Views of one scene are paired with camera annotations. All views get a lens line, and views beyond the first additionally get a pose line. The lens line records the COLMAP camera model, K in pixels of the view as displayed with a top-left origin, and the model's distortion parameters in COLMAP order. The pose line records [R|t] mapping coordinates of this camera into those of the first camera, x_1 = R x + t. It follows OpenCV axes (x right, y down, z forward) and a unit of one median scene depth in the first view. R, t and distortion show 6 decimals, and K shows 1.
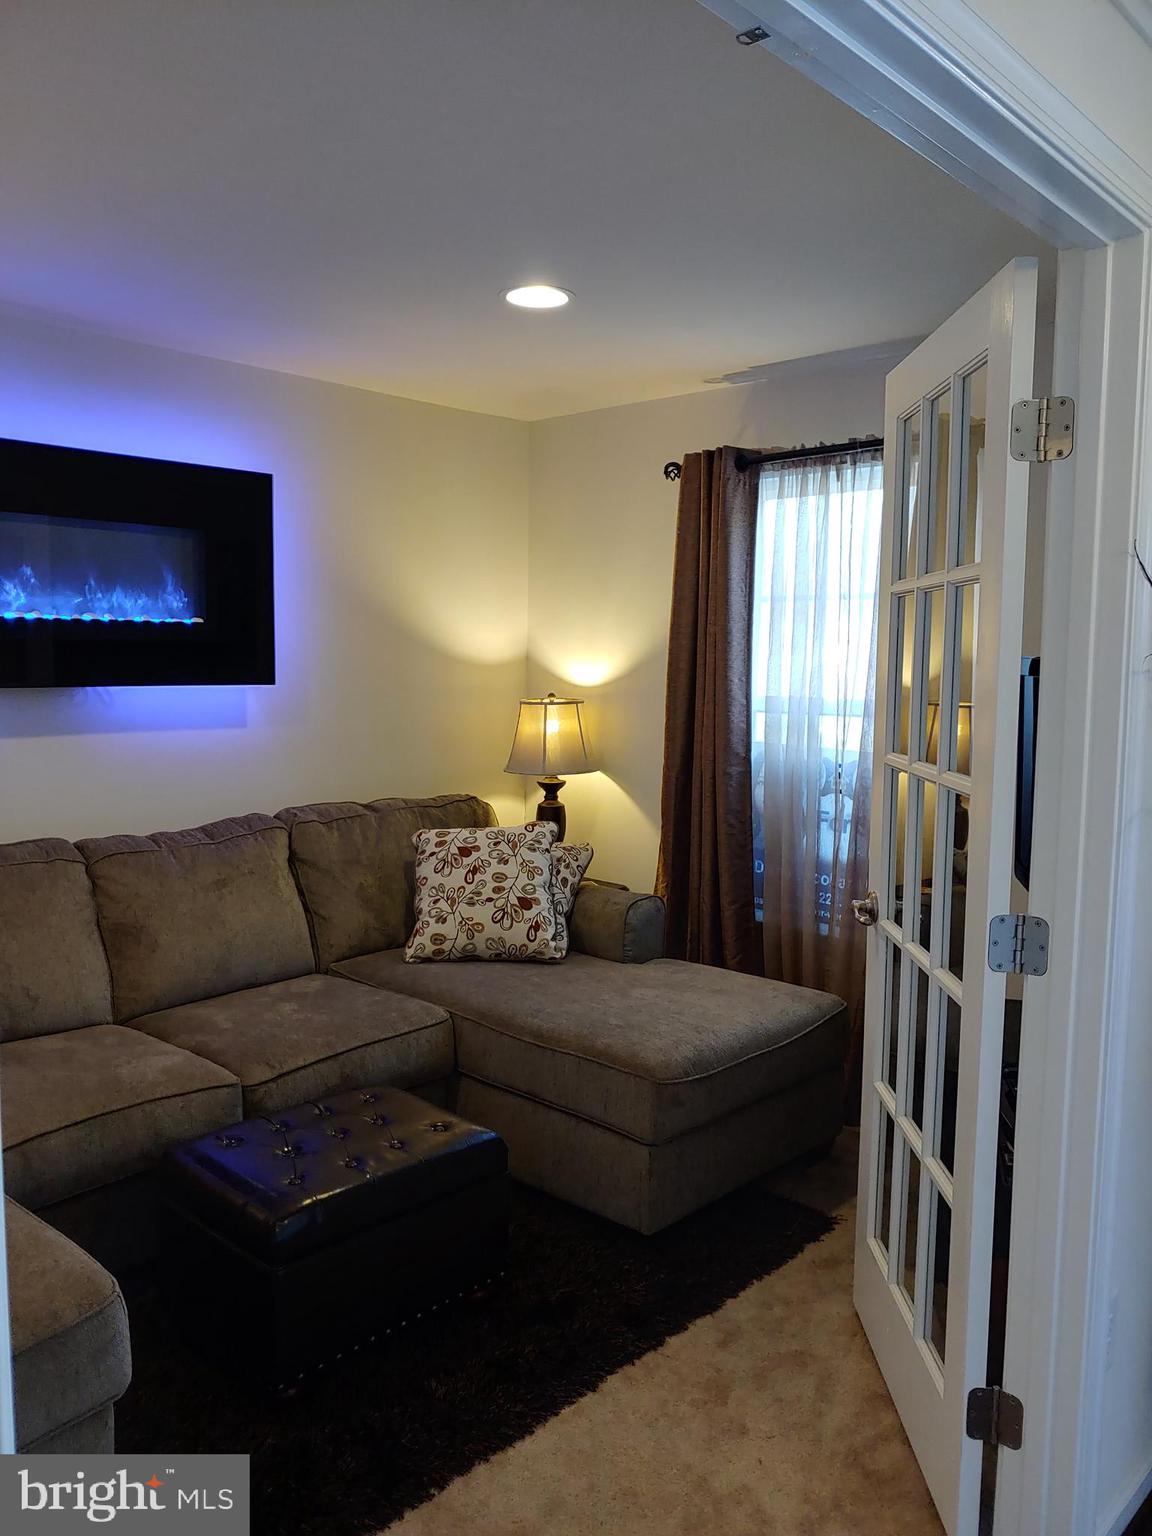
lens RADIAL K [[1193.1, 0, 576.0], [0, 1193.1, 768.0], [0, 0, 1]] dist [0.009967, -0.002616]
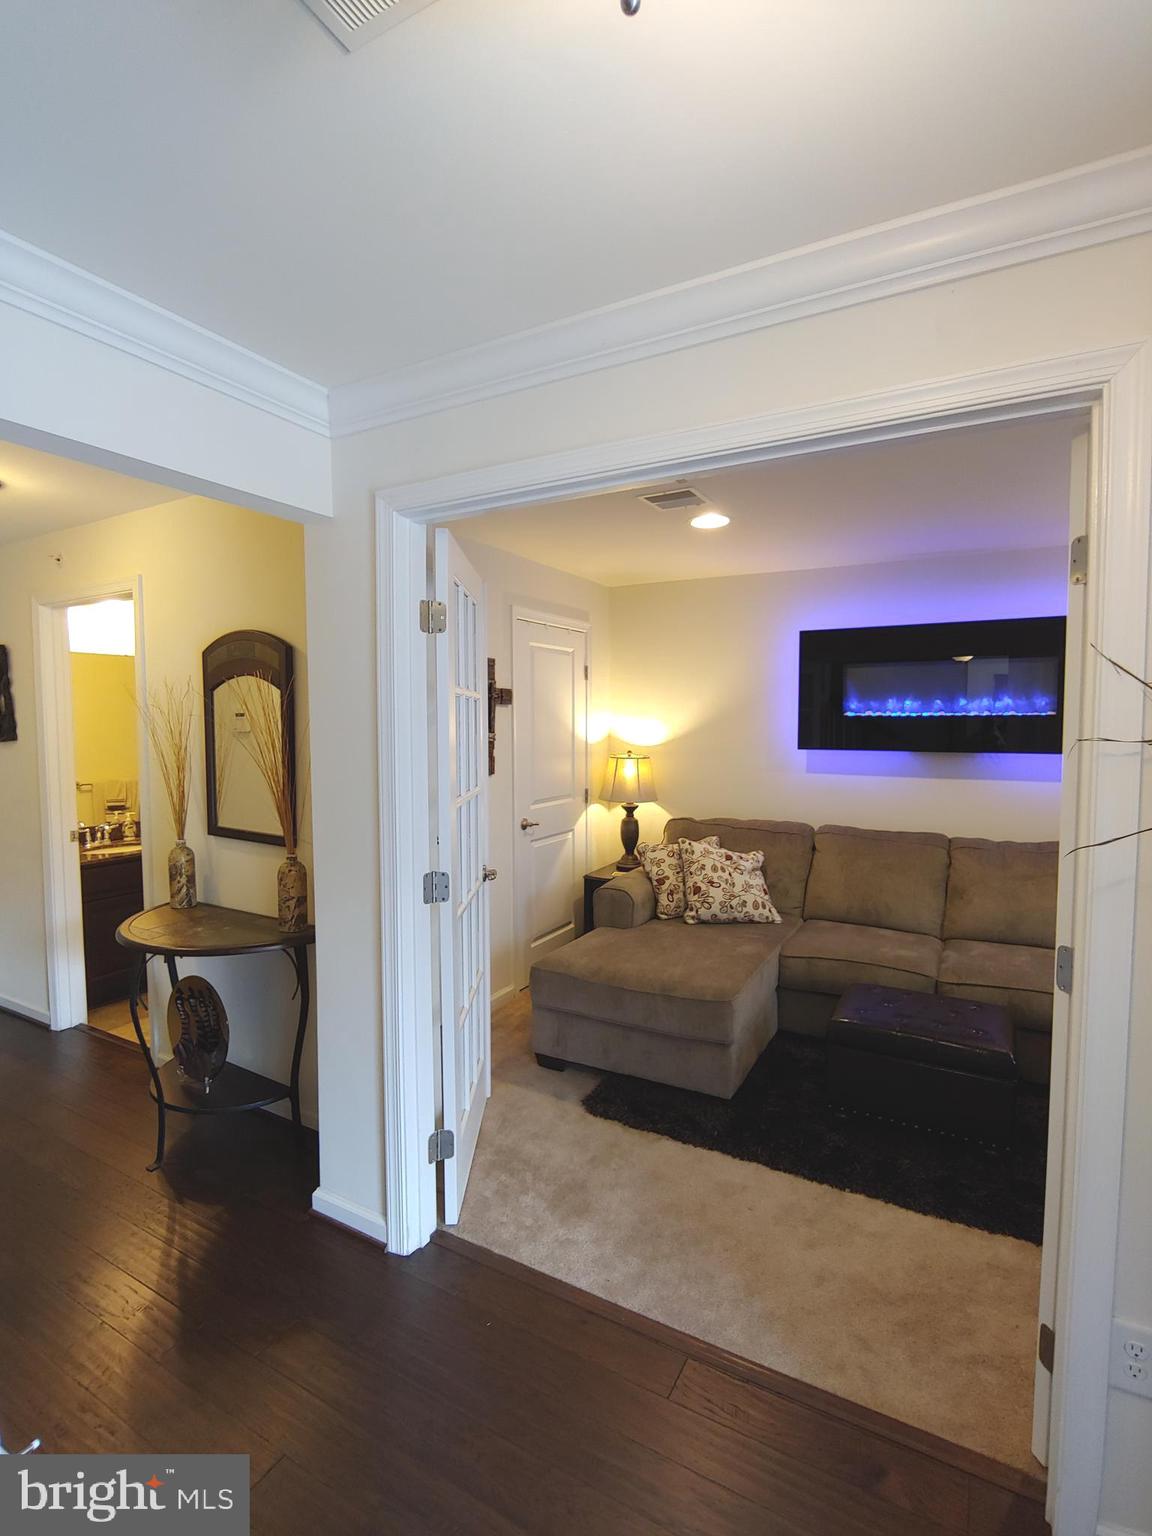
lens RADIAL K [[738.2, 0, 571.7], [0, 738.2, 765.3], [0, 0, 1]] dist [-0.001320, -0.008578]
pose [[0.202380, 0.033026, -0.978750, 0.602878], [-0.082186, 0.996478, 0.016630, -0.020983], [0.975852, 0.077074, 0.204381, 0.208788]]
